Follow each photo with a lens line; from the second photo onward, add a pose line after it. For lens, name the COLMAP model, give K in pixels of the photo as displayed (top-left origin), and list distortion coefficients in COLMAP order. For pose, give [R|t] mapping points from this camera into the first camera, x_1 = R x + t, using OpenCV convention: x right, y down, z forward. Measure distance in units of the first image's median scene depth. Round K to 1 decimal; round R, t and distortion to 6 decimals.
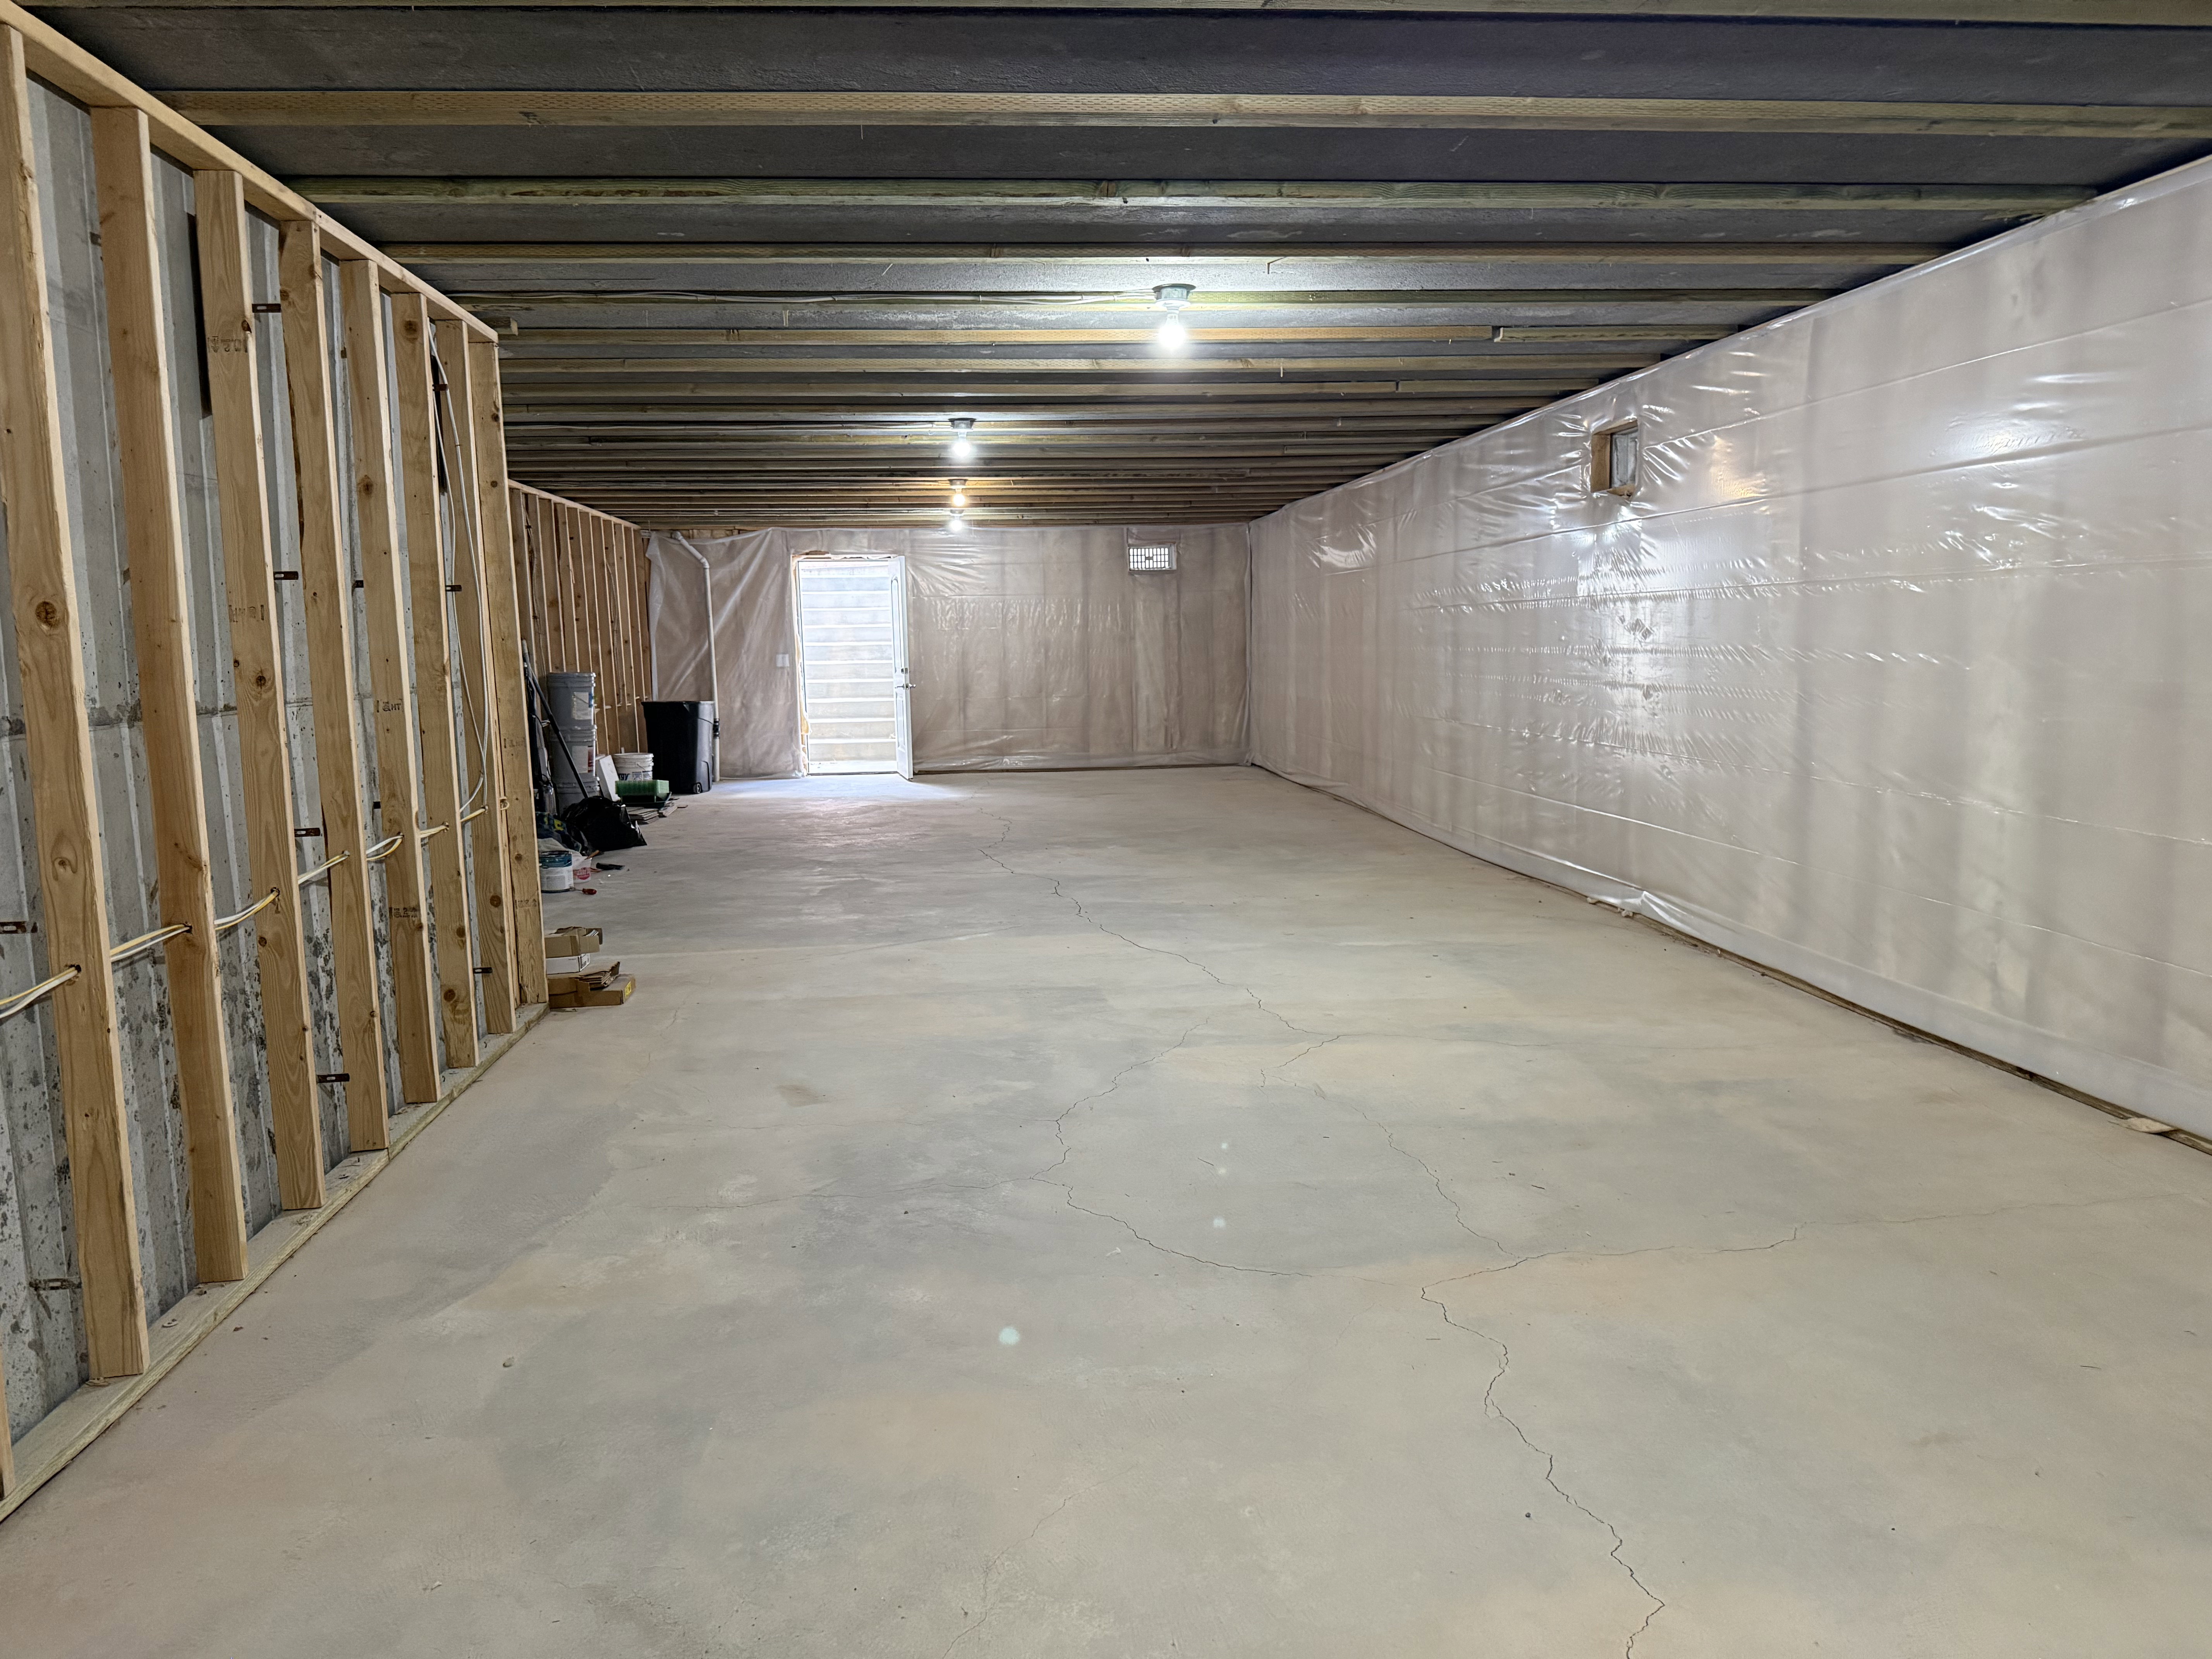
lens RADIAL K [[1561.9, 0, 1105.7], [0, 1561.9, 826.8], [0, 0, 1]] dist [0.008562, 0.001647]
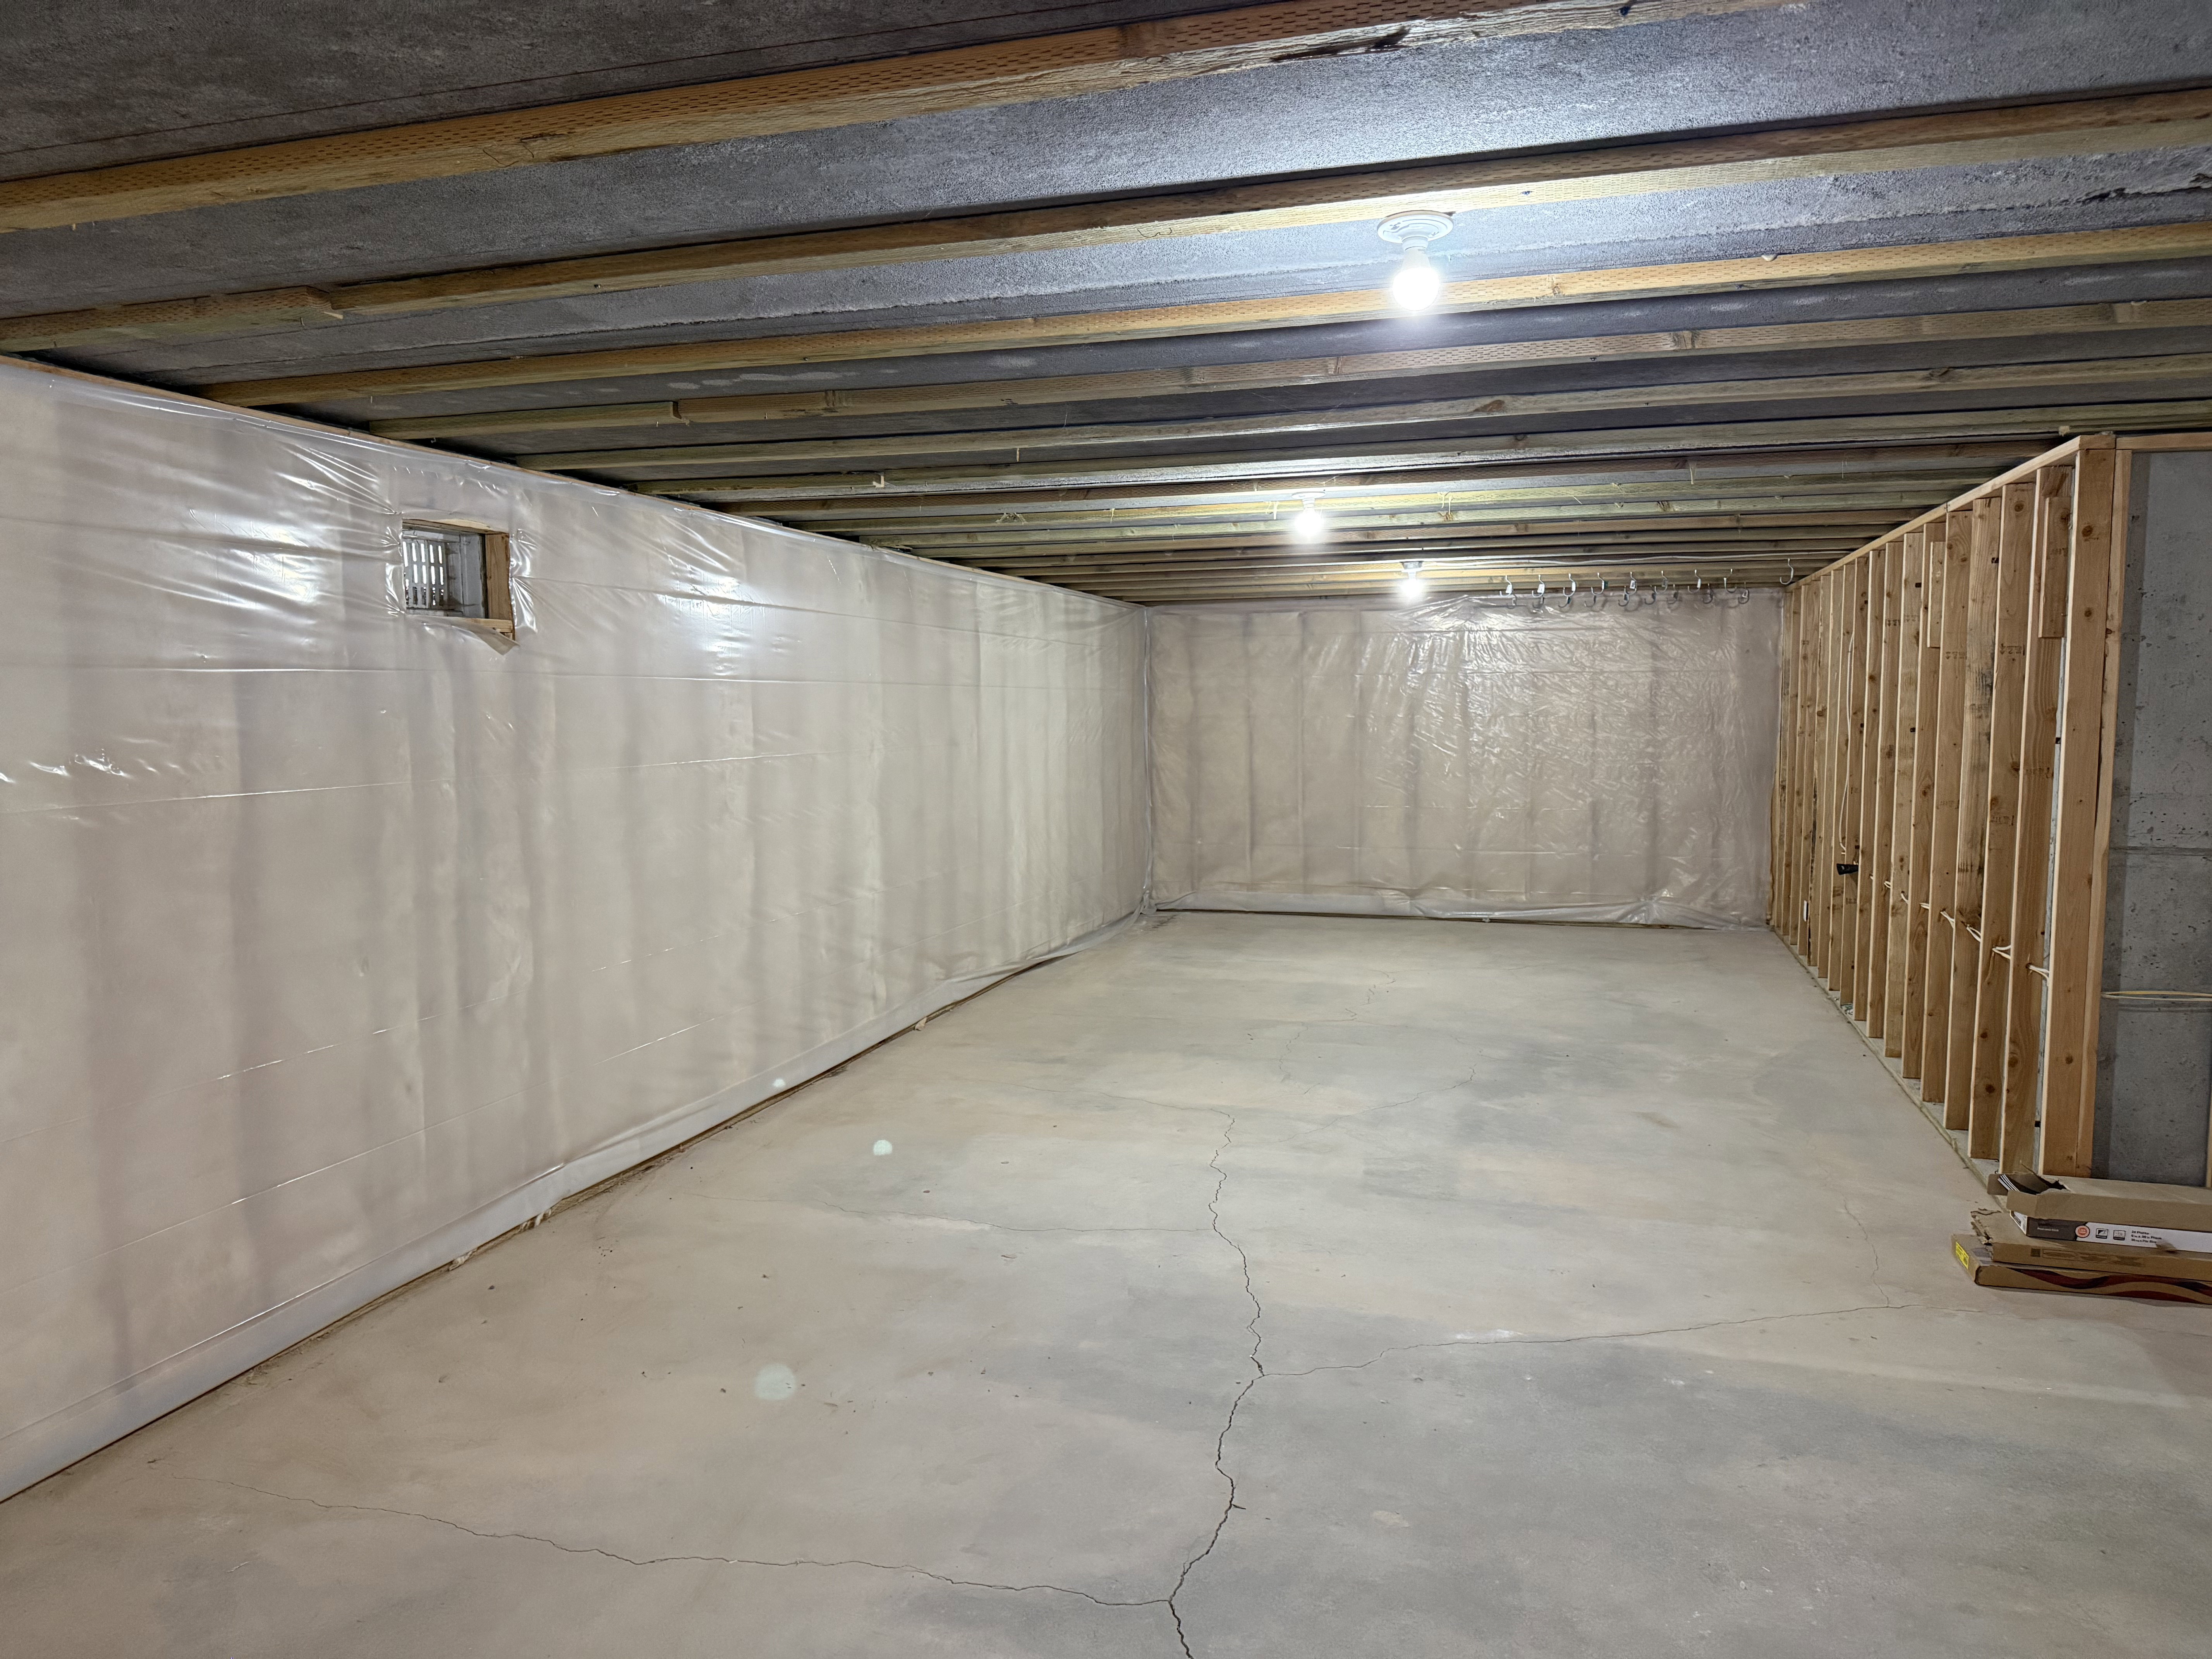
lens RADIAL K [[1561.9, 0, 1104.0], [0, 1561.9, 832.9], [0, 0, 1]] dist [0.008562, 0.001647]
pose [[-0.928652, 0.001782, 0.370947, -0.253495], [0.079771, 0.977552, 0.195007, -0.361895], [-0.362273, 0.210685, -0.907948, 2.321031]]
